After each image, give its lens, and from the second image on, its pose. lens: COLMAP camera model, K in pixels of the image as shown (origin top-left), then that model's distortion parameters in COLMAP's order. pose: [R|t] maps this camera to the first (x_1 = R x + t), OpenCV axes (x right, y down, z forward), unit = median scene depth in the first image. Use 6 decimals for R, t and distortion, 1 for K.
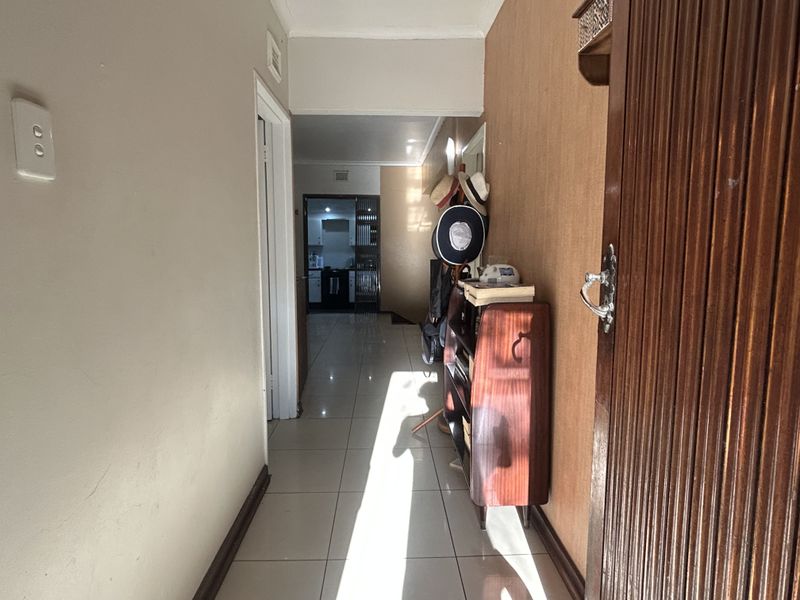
lens RADIAL K [[476.9, 0, 400.0], [0, 476.9, 300.0], [0, 0, 1]] dist [0.002652, -0.000400]
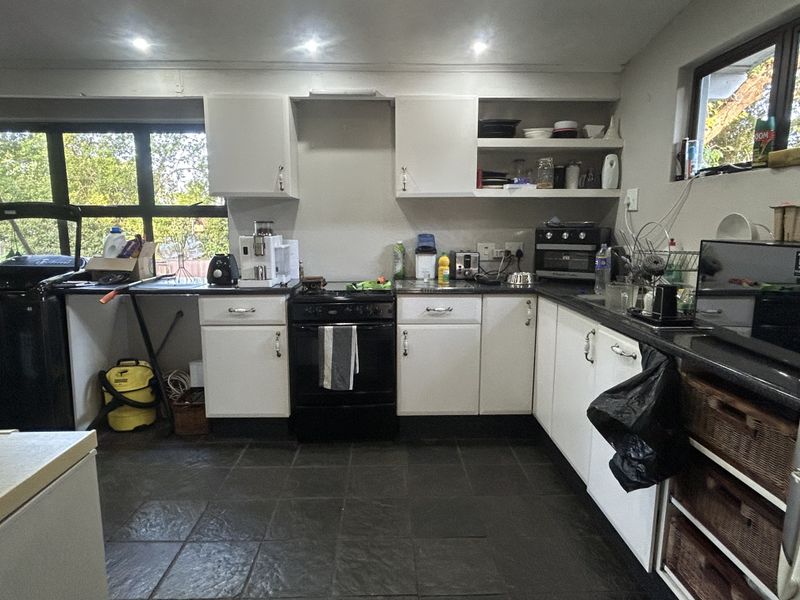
lens RADIAL K [[476.9, 0, 400.0], [0, 476.9, 300.0], [0, 0, 1]] dist [0.002652, -0.000400]
pose [[0.999674, 0.004795, -0.025092, -0.098649], [-0.003681, 0.999012, 0.044289, -0.070099], [0.025280, -0.044182, 0.998704, 0.743613]]
